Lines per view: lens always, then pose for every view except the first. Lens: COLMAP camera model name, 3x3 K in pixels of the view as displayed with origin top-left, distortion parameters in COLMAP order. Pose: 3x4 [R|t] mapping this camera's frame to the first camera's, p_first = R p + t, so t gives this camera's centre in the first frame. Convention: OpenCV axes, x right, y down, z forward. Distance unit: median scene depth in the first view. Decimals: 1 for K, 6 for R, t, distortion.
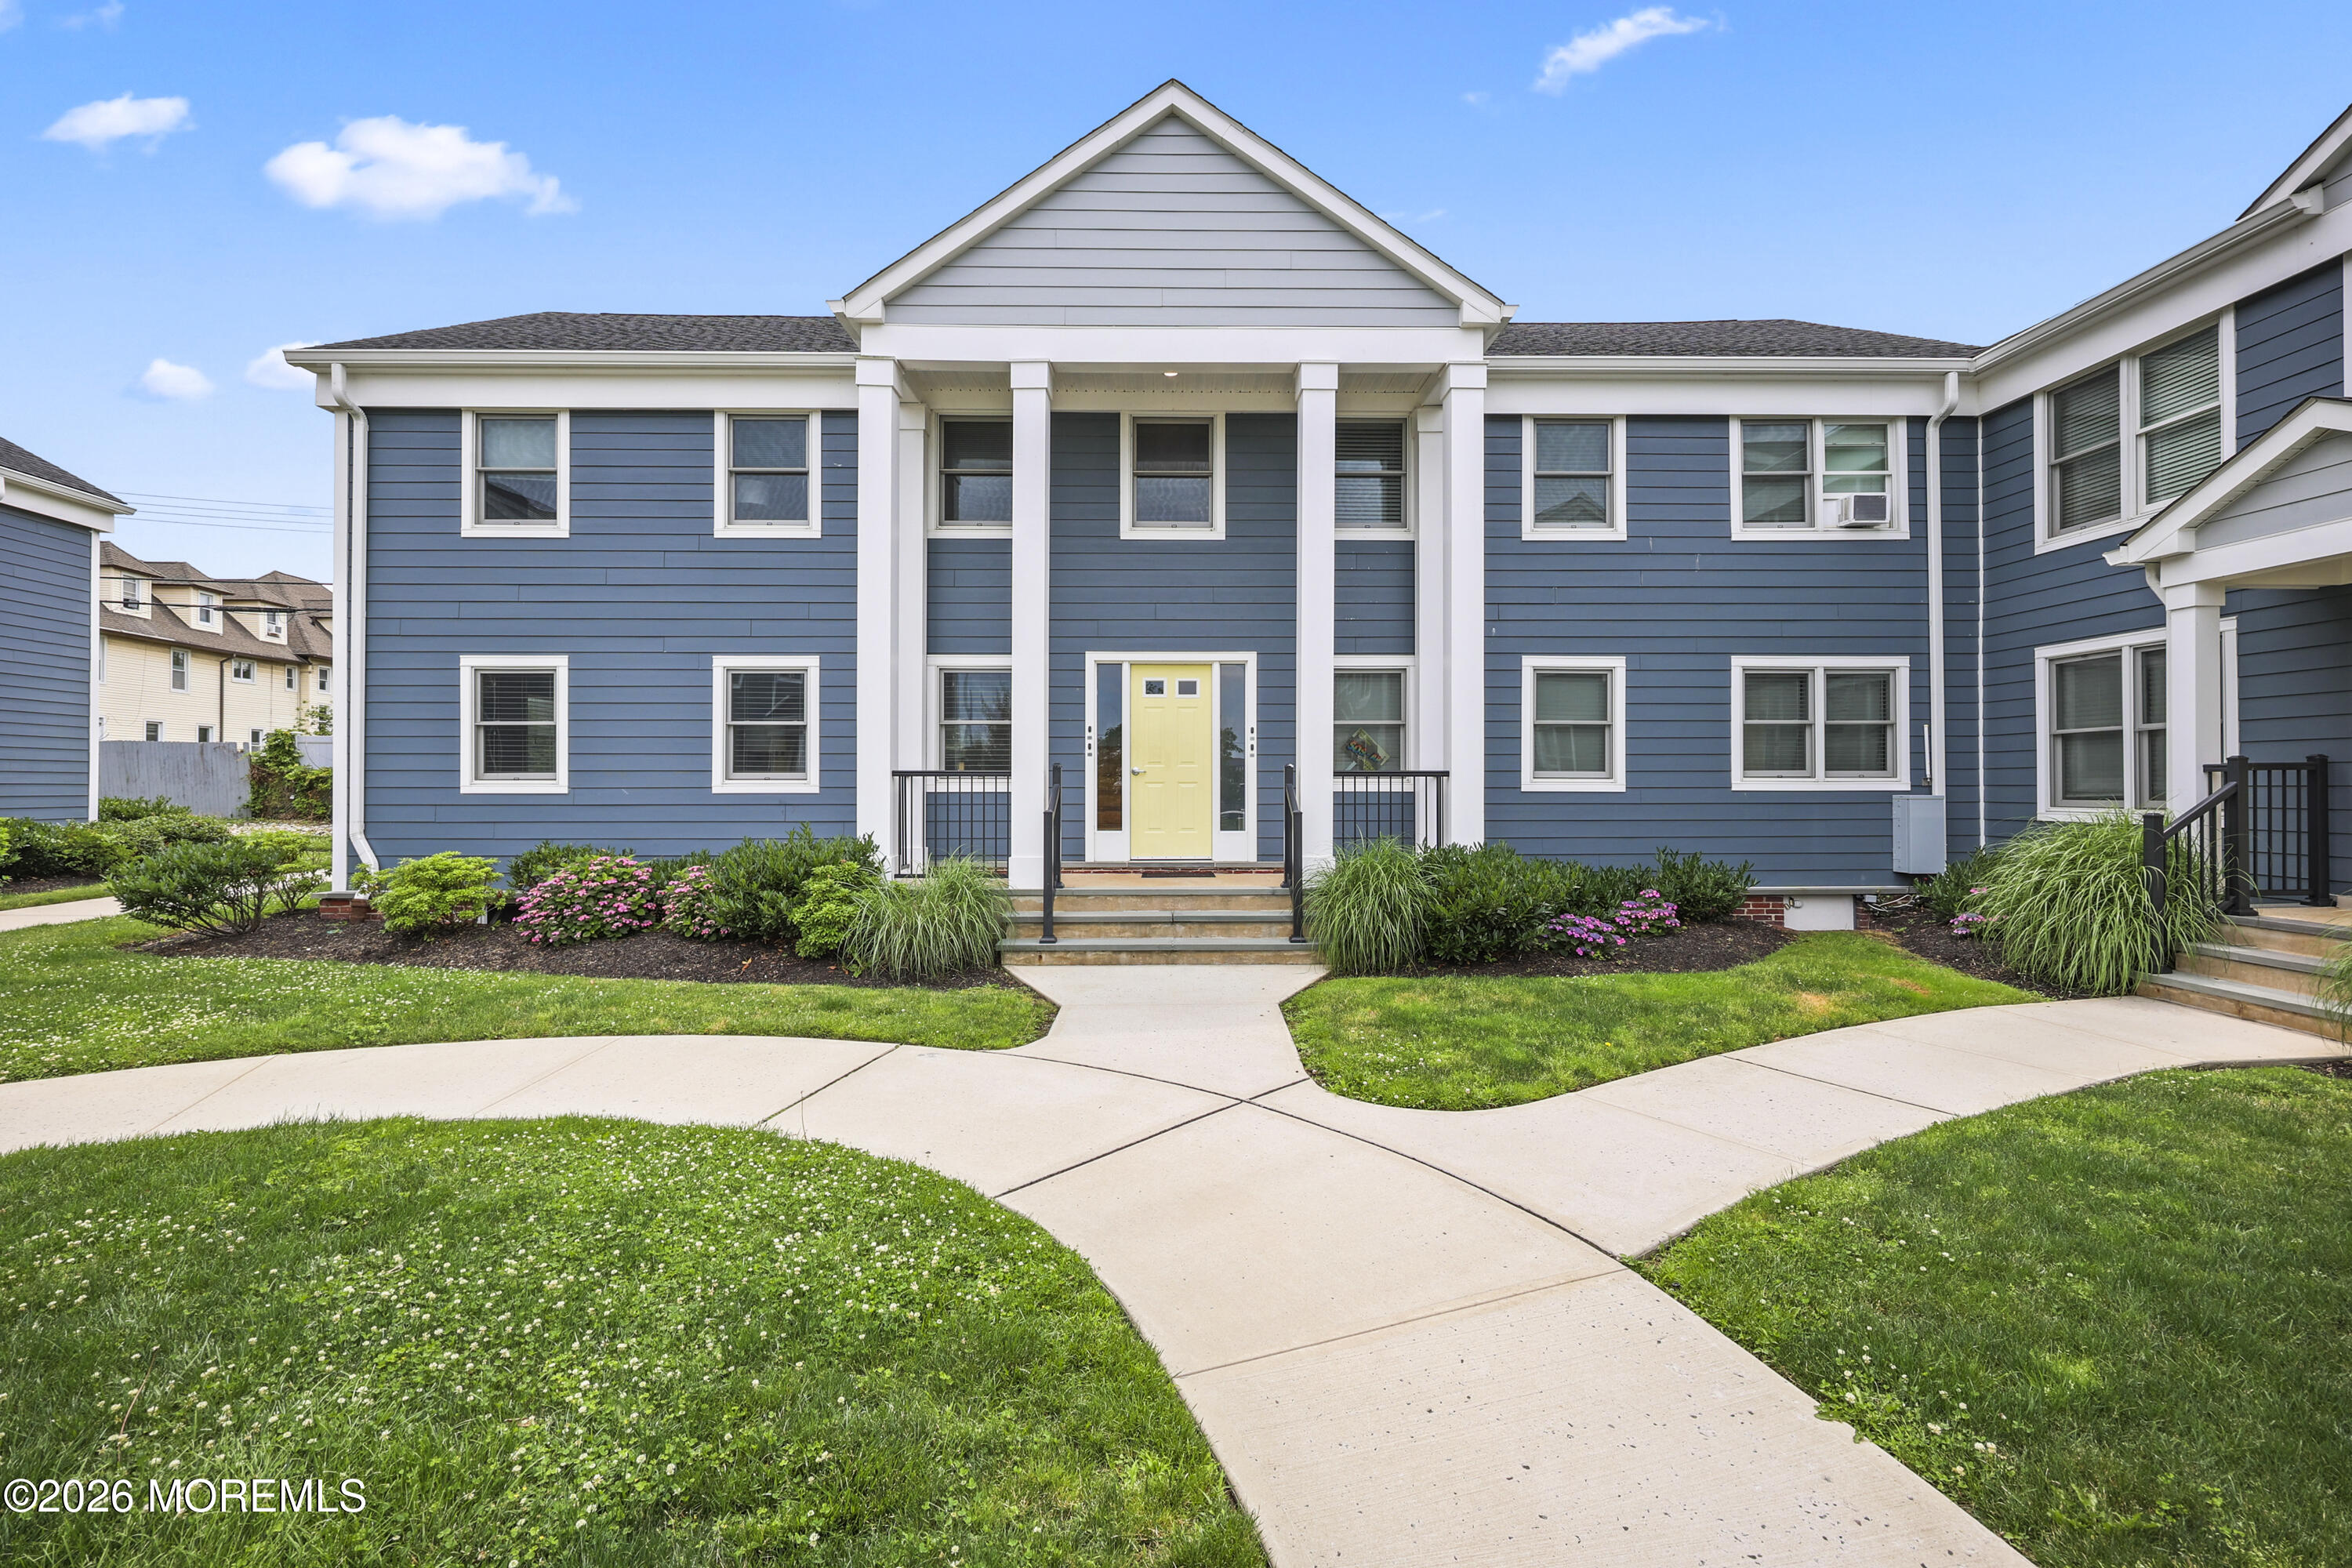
lens RADIAL K [[1011.4, 0, 1176.7], [0, 1011.4, 770.5], [0, 0, 1]] dist [-0.000435, 0.000621]
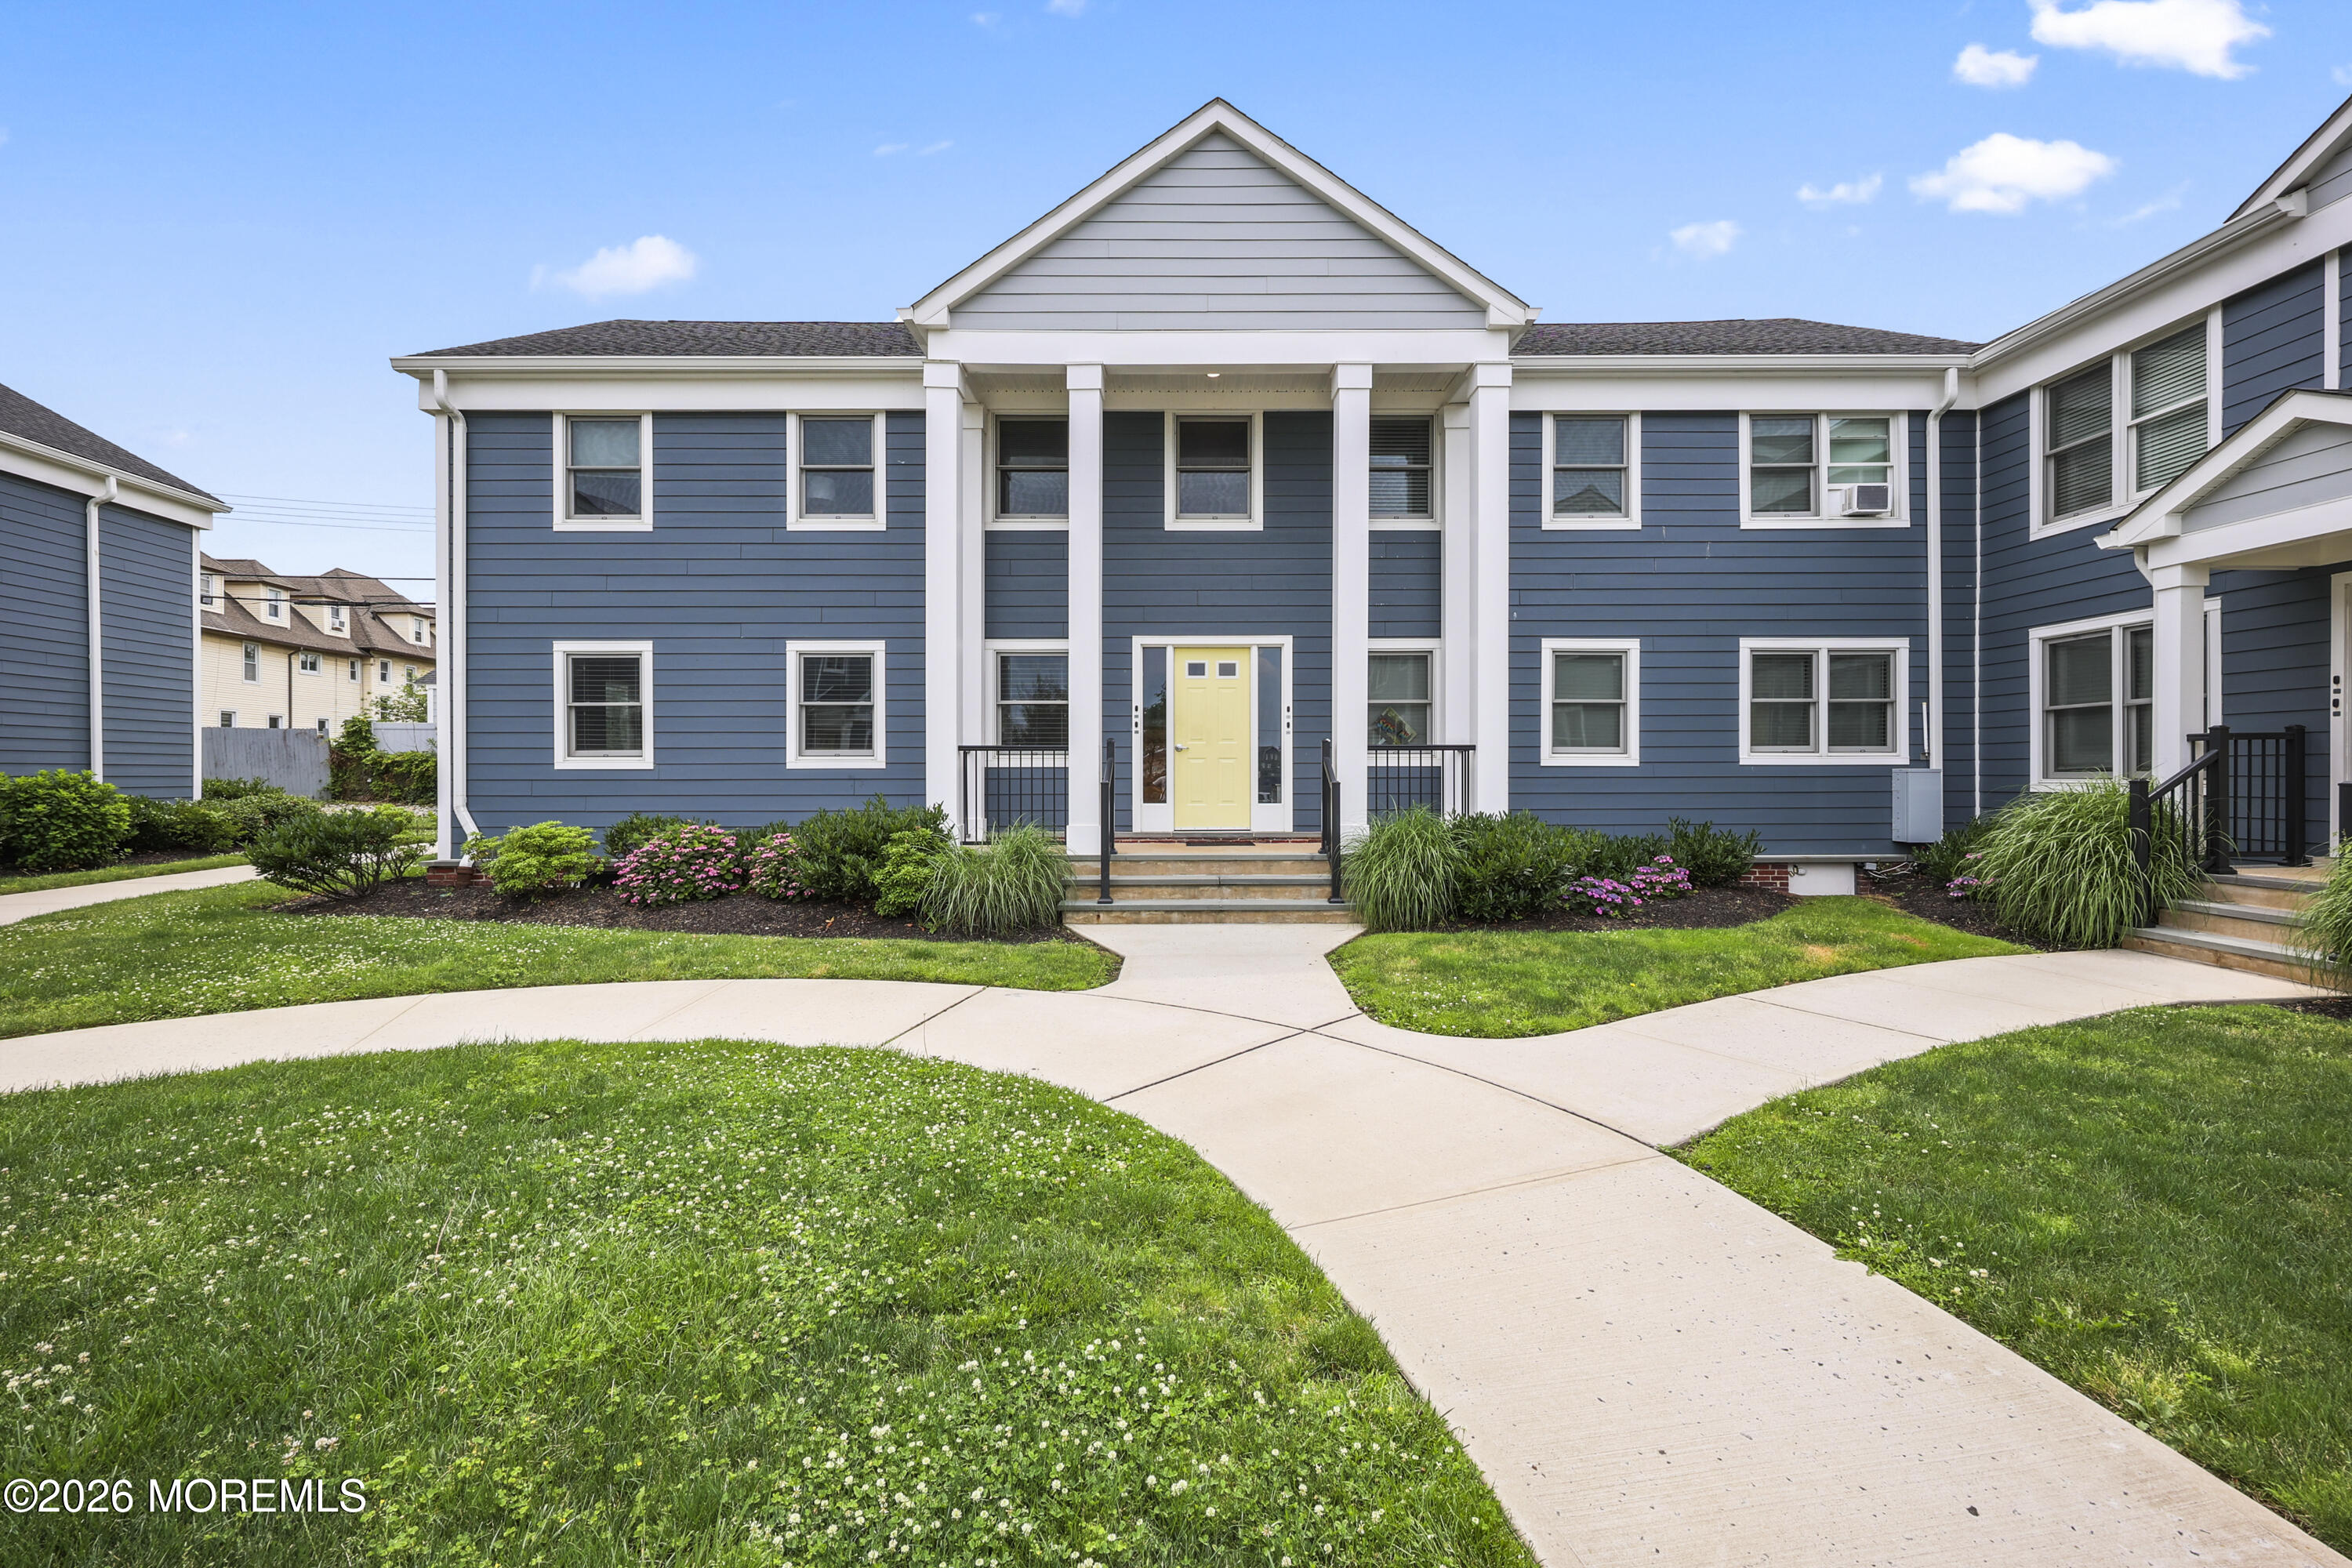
lens RADIAL K [[972.4, 0, 1183.3], [0, 972.4, 768.0], [0, 0, 1]] dist [0.001918, 0.000097]
pose [[0.999932, -0.001703, -0.011511, -0.026225], [0.001825, 0.999942, 0.010630, 0.012010], [0.011492, -0.010650, 0.999877, -0.032187]]
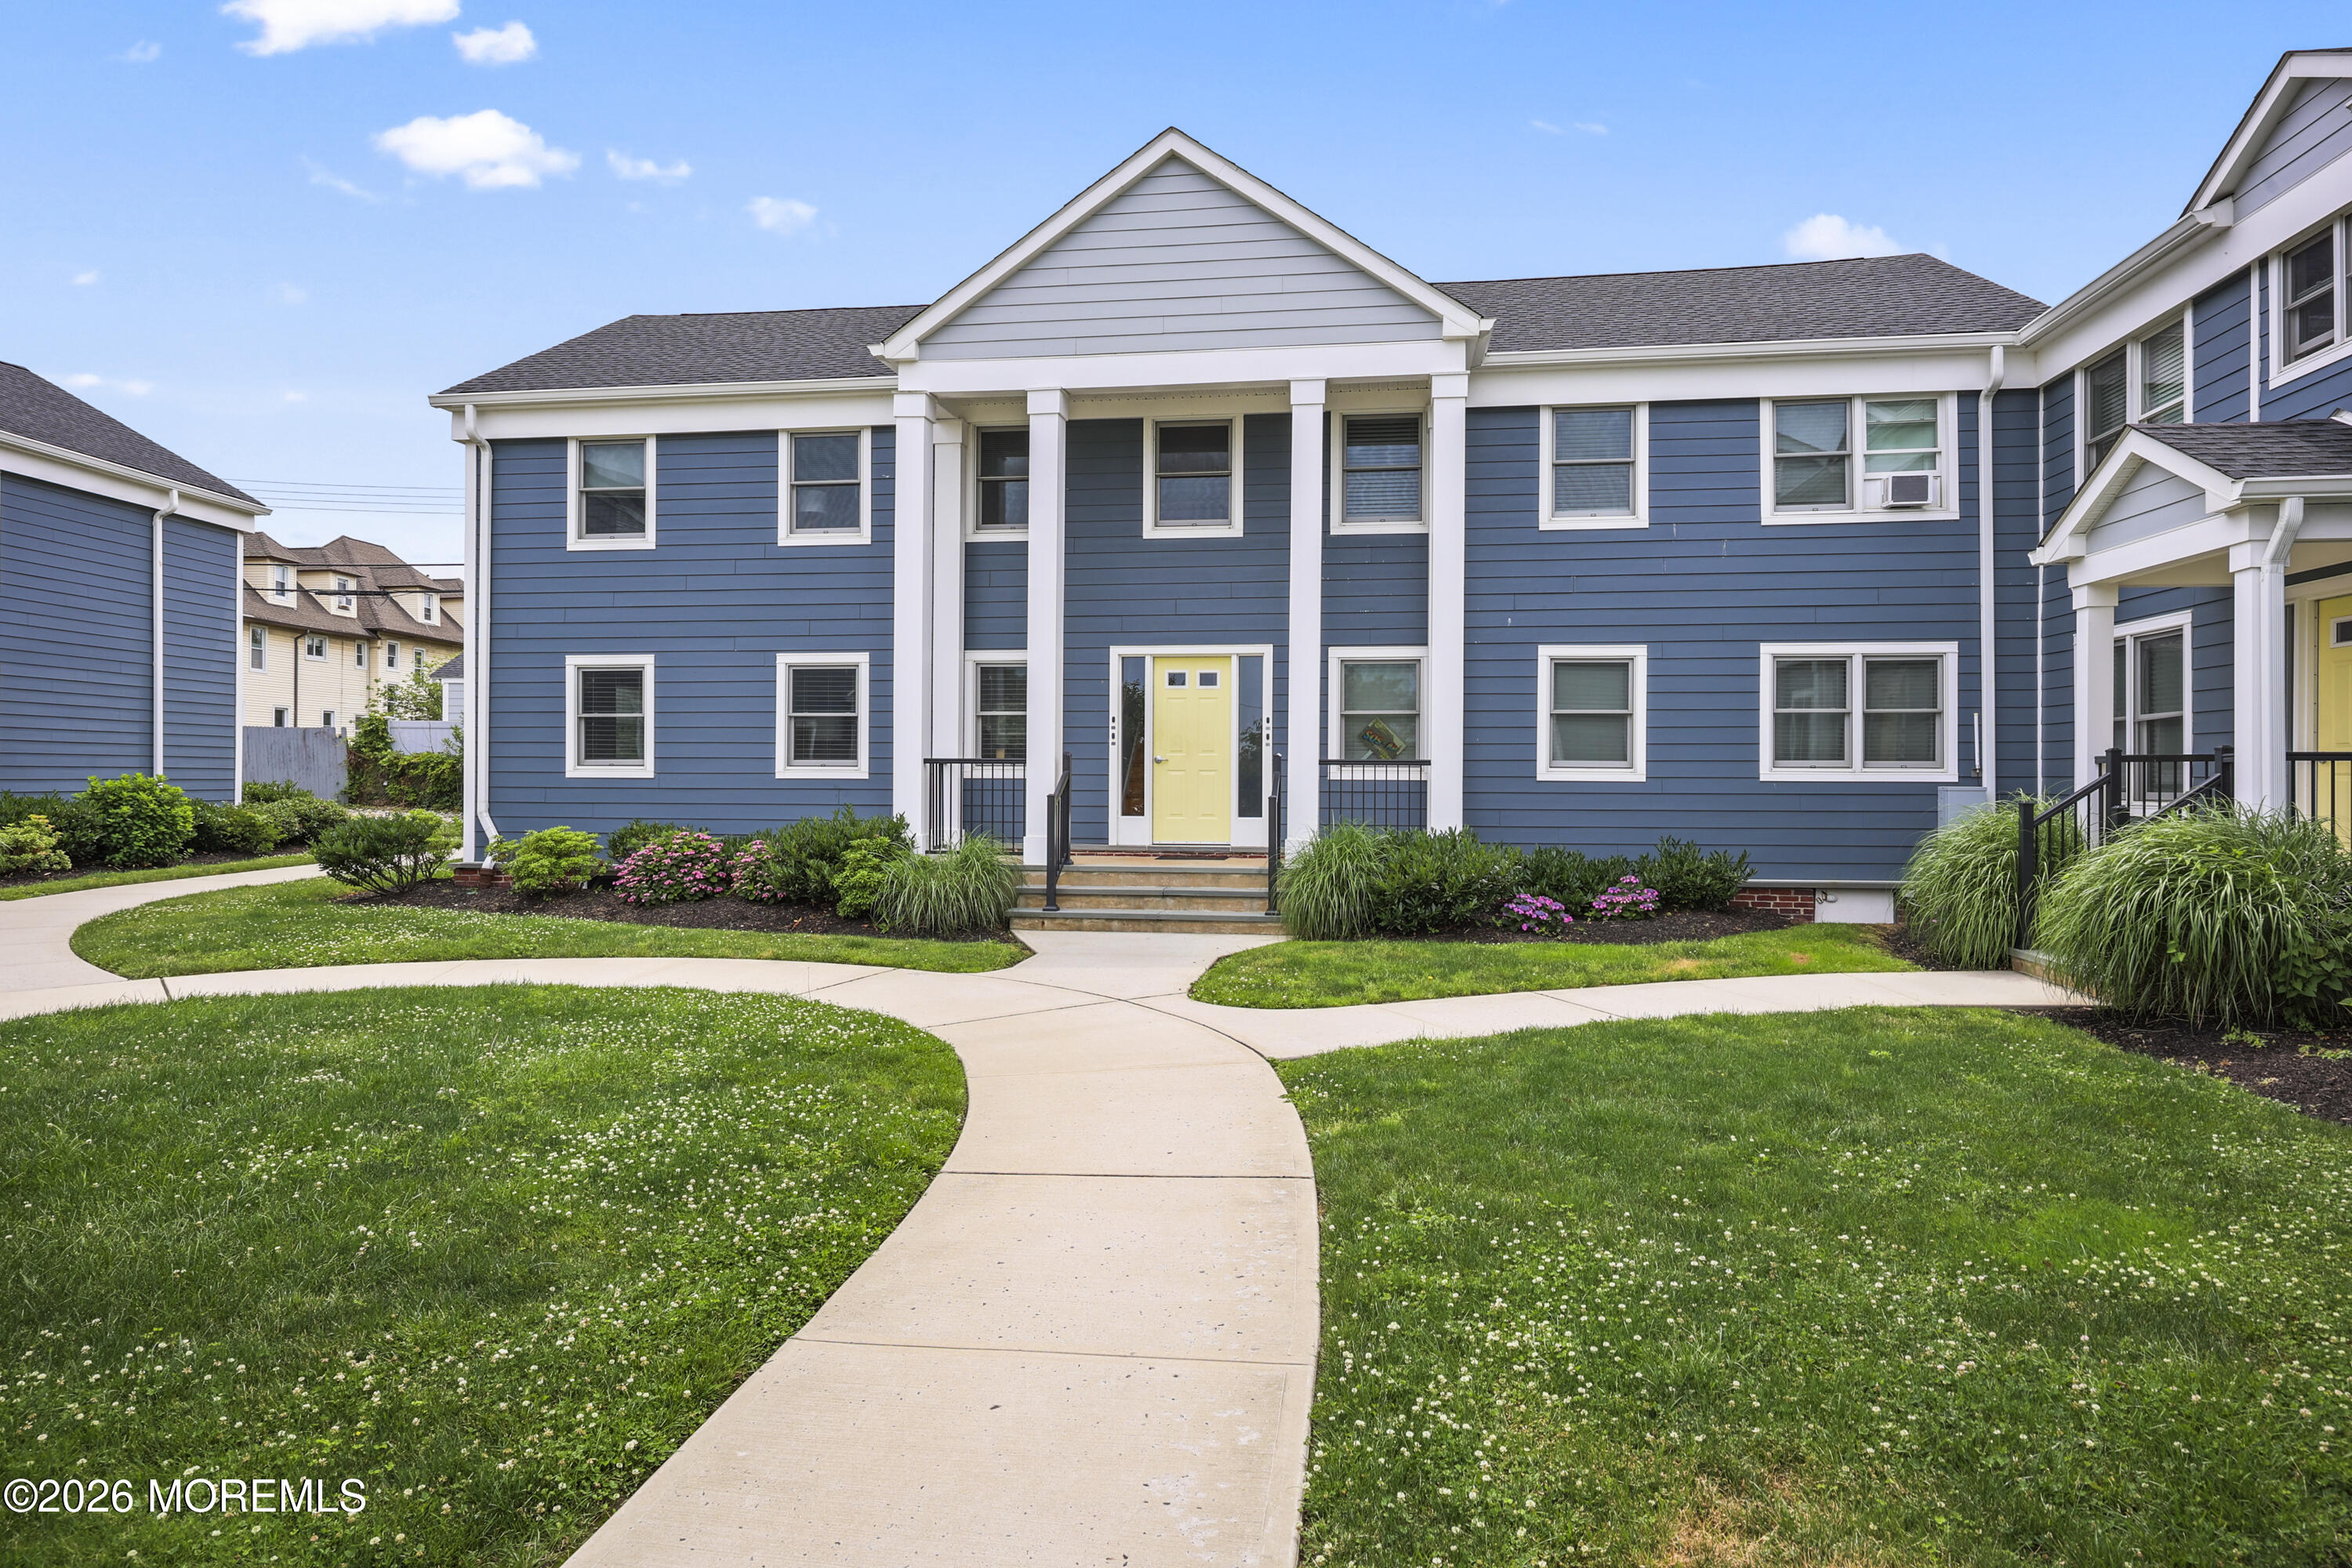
lens RADIAL K [[1275.5, 0, 1174.8], [0, 1275.5, 761.3], [0, 0, 1]] dist [-0.001264, -0.000025]
pose [[0.989467, 0.003037, -0.144727, 0.180463], [-0.002685, 0.999993, 0.002631, -0.001025], [0.144734, -0.002215, 0.989468, -0.327238]]
